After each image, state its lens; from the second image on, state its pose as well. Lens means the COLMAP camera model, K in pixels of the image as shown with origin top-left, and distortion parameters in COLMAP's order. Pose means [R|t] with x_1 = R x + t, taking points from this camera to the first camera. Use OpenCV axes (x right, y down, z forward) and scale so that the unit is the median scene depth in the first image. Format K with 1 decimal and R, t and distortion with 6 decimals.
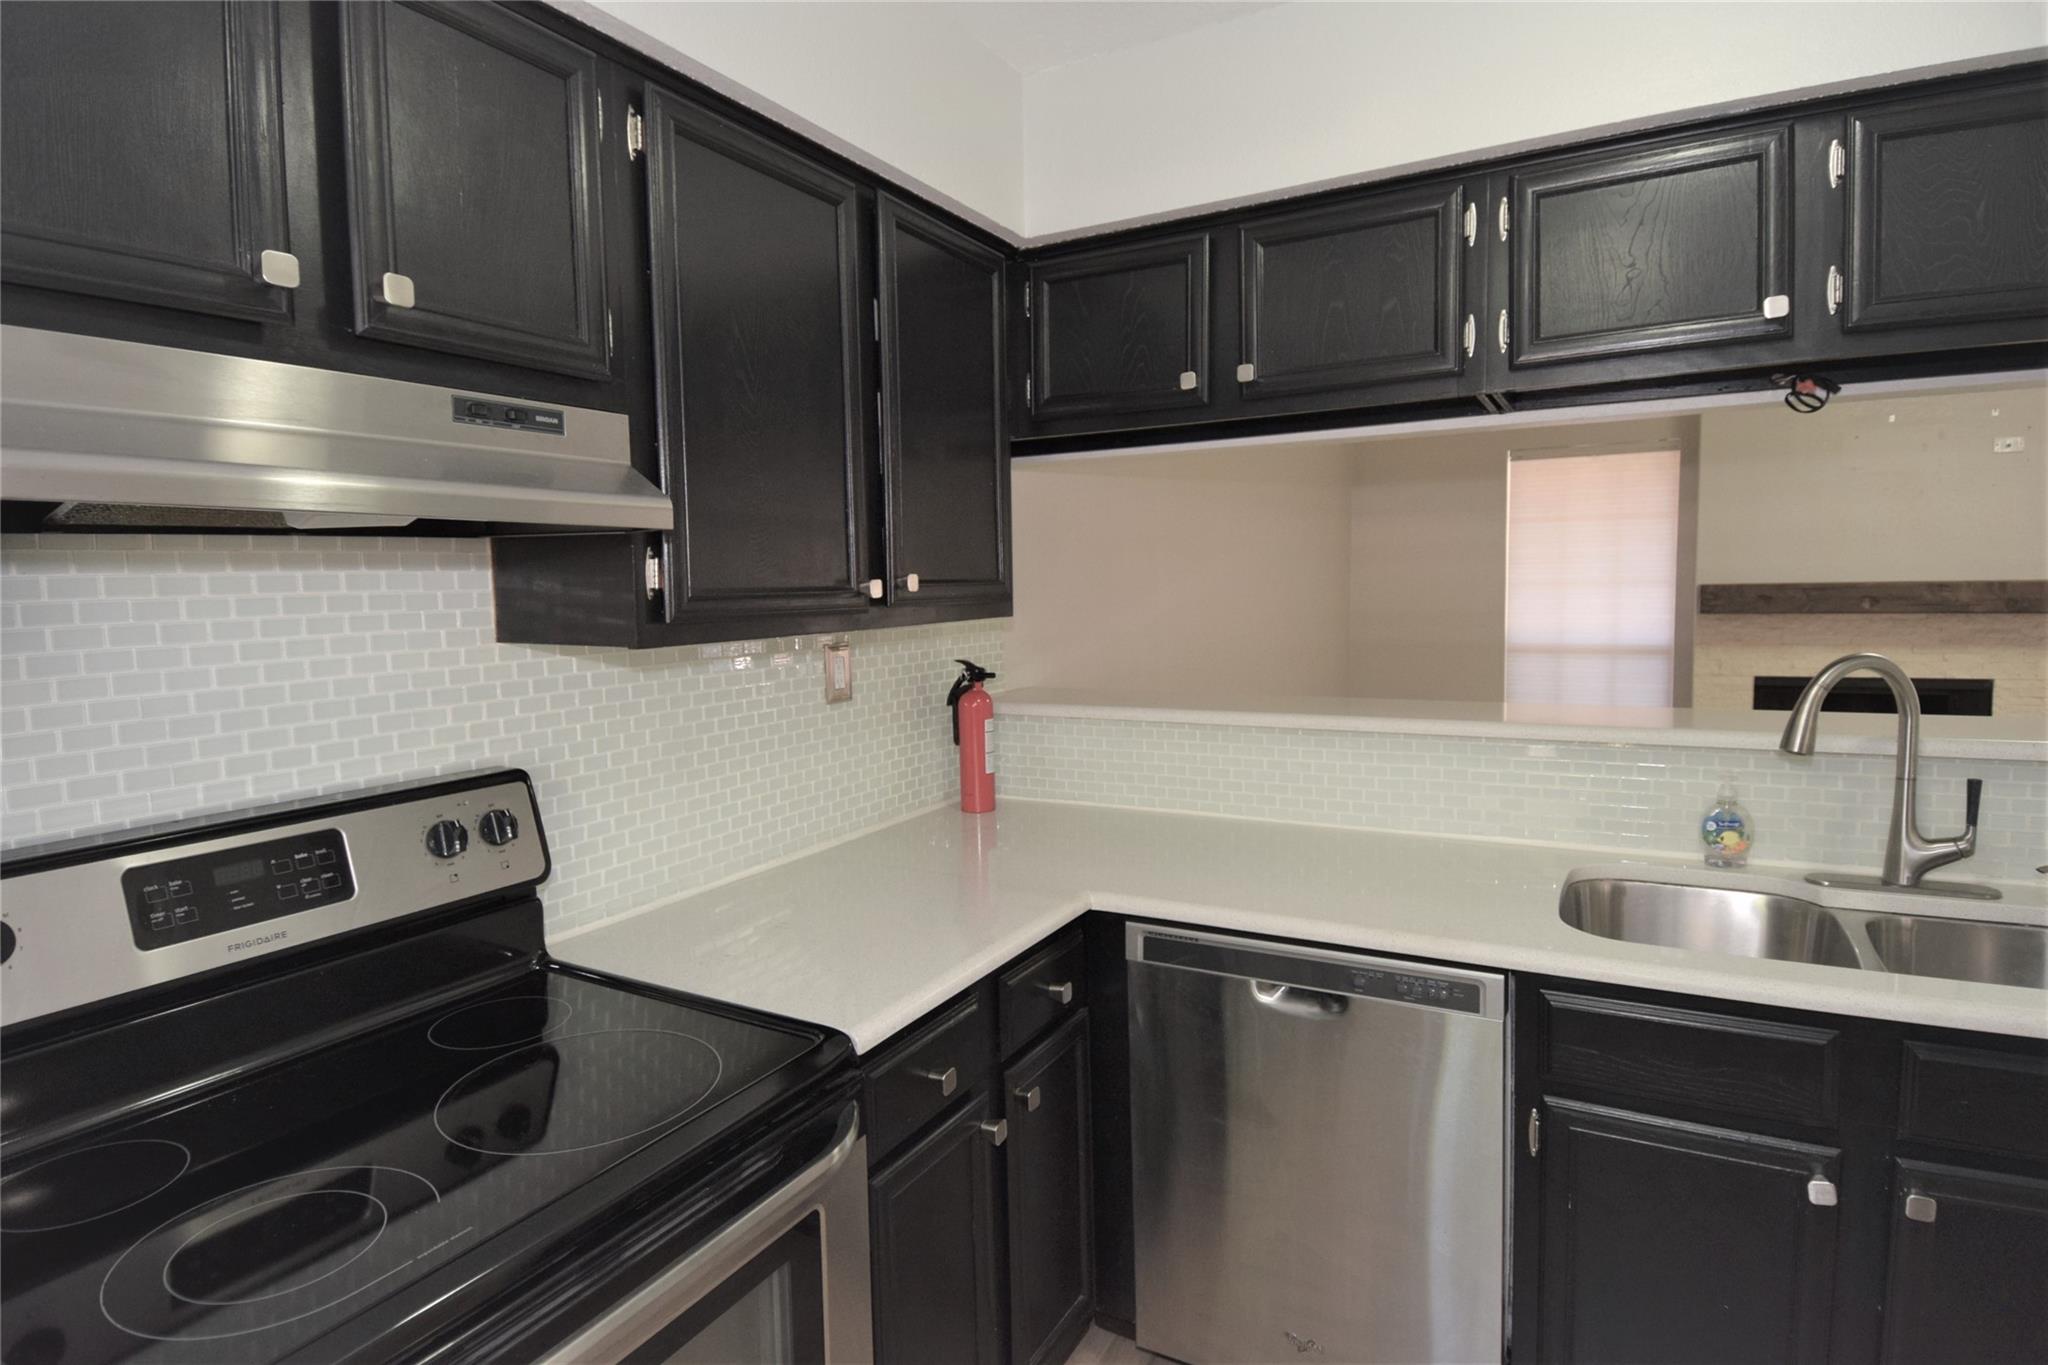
lens RADIAL K [[1083.1, 0, 1021.5], [0, 1083.1, 673.7], [0, 0, 1]] dist [0.058647, -0.052700]
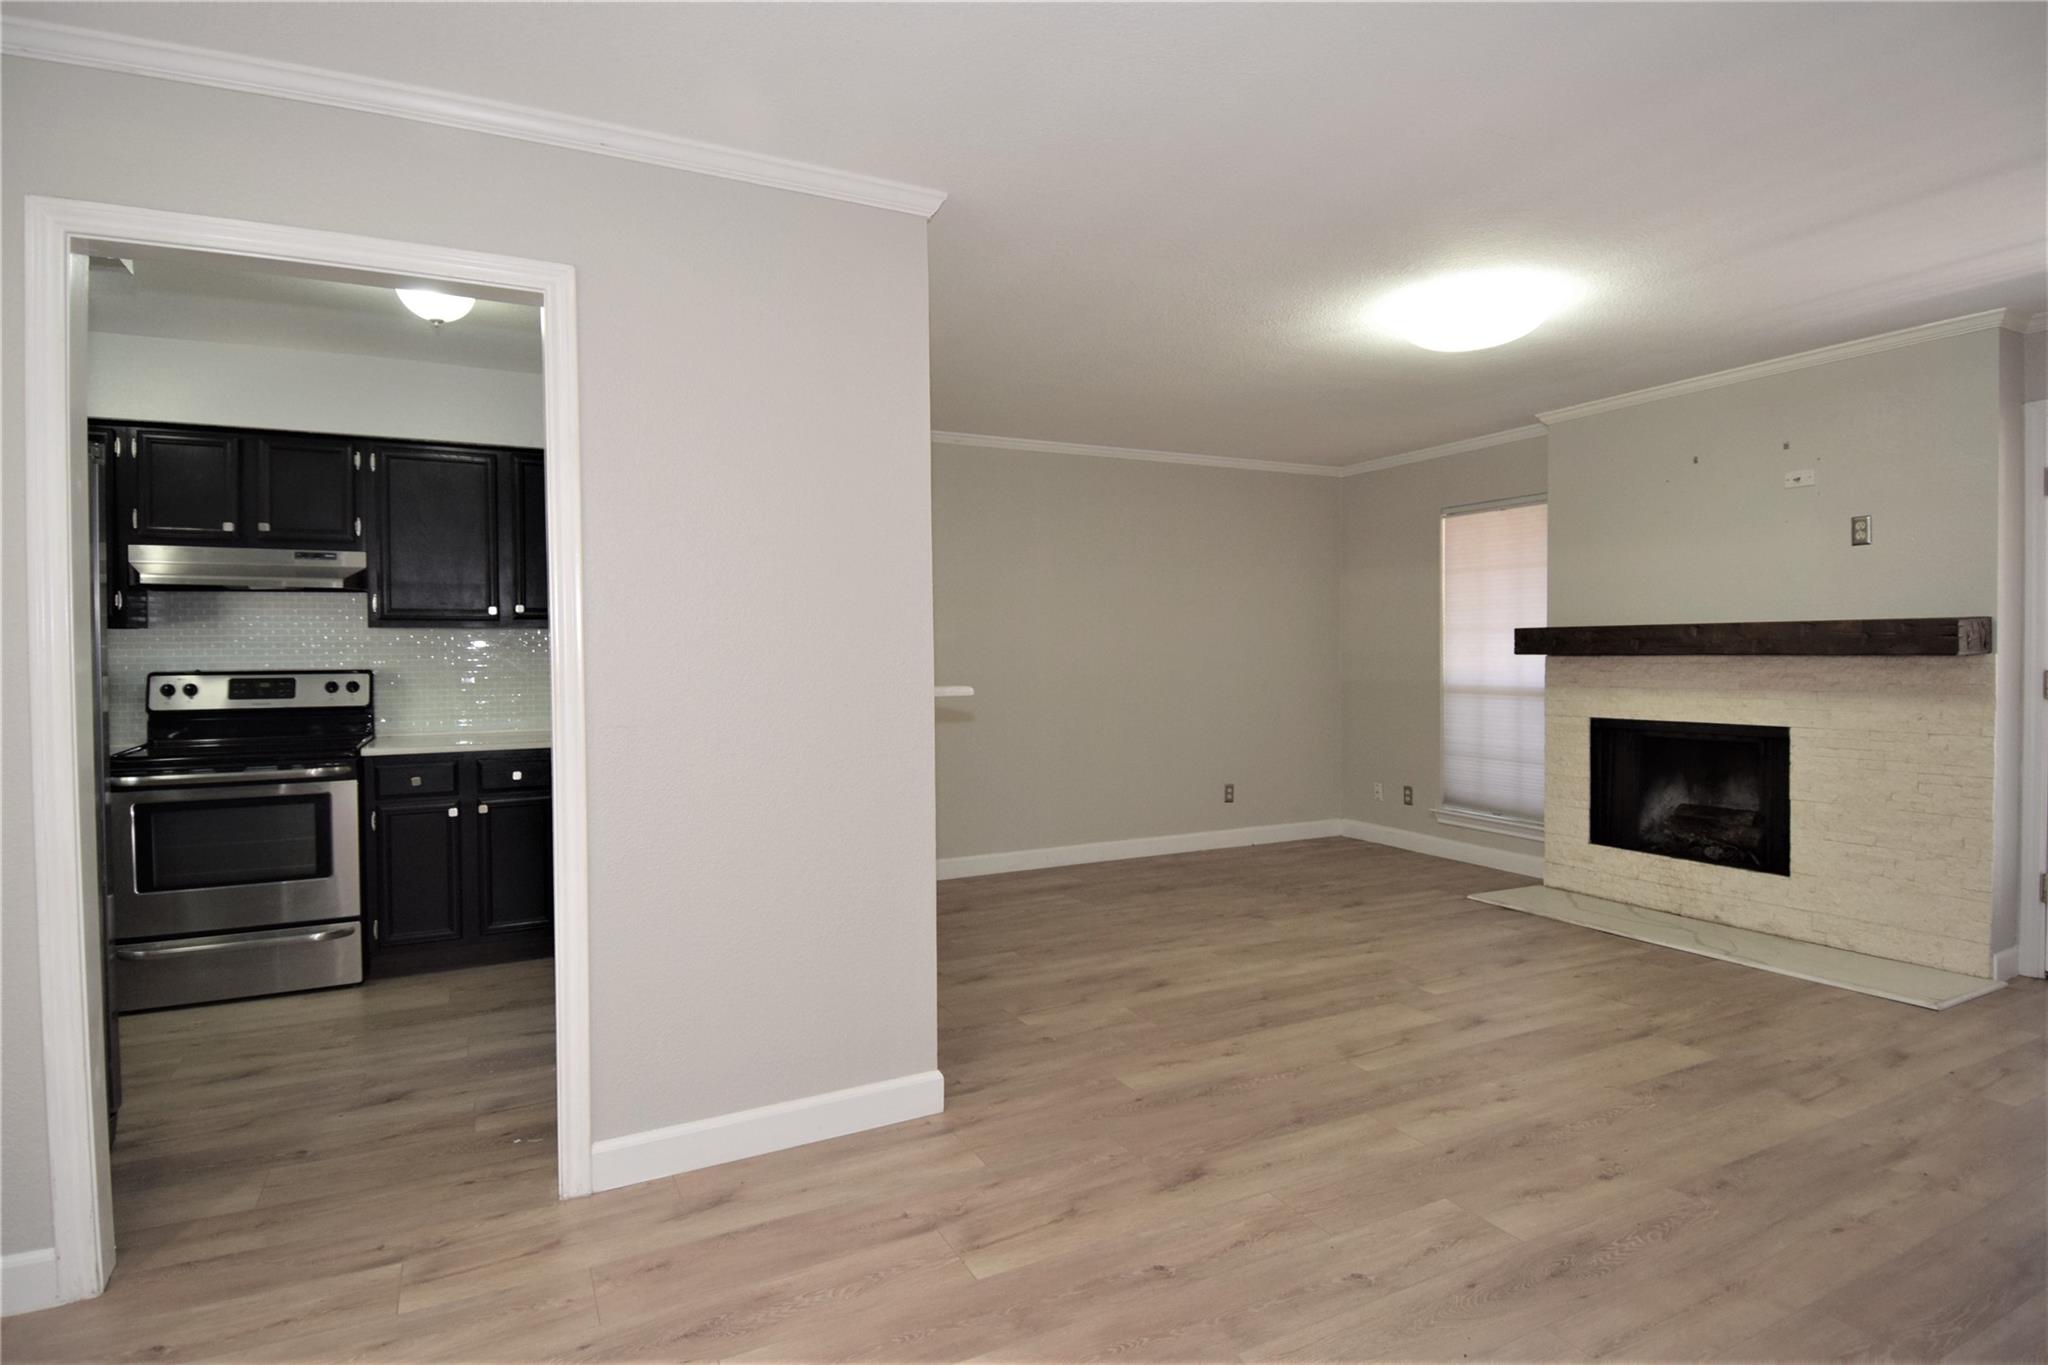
lens RADIAL K [[1083.1, 0, 1021.5], [0, 1083.1, 673.7], [0, 0, 1]] dist [0.058647, -0.052700]
pose [[0.832533, 0.027947, -0.553269, 2.647091], [-0.058710, 0.997553, -0.037954, 0.106745], [0.550855, 0.064080, 0.832137, -0.496504]]
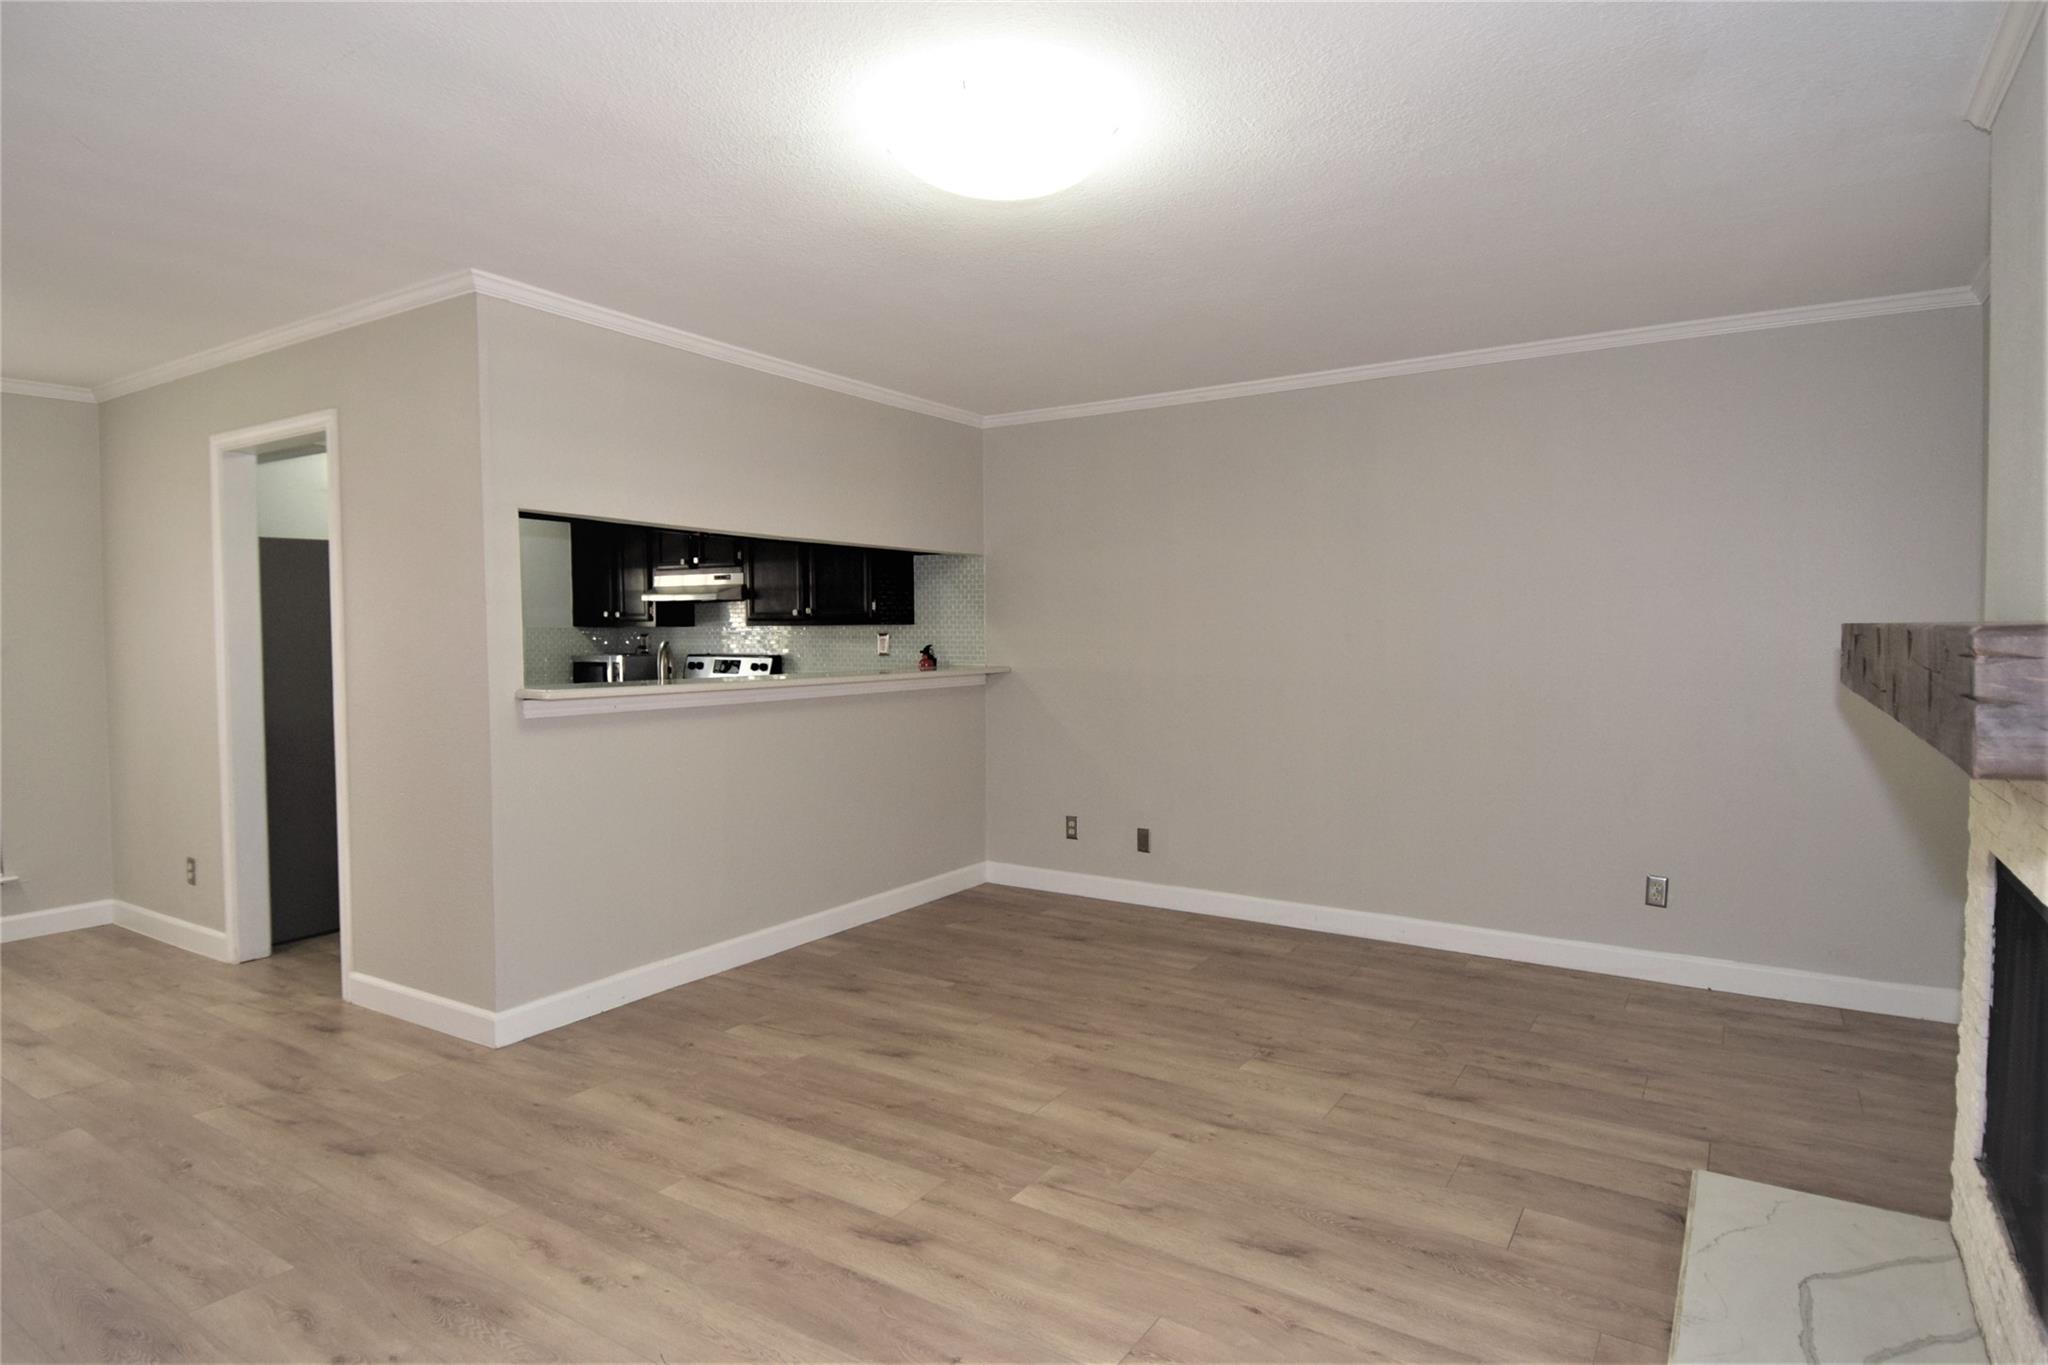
lens RADIAL K [[1116.5, 0, 1024.0], [0, 1116.5, 682.5], [0, 0, 1]] dist [0.050989, -0.057931]
pose [[-0.069062, 0.071497, -0.995047, 3.679961], [-0.078276, 0.993965, 0.076852, -0.208231], [0.994537, 0.083195, -0.063049, 2.211502]]
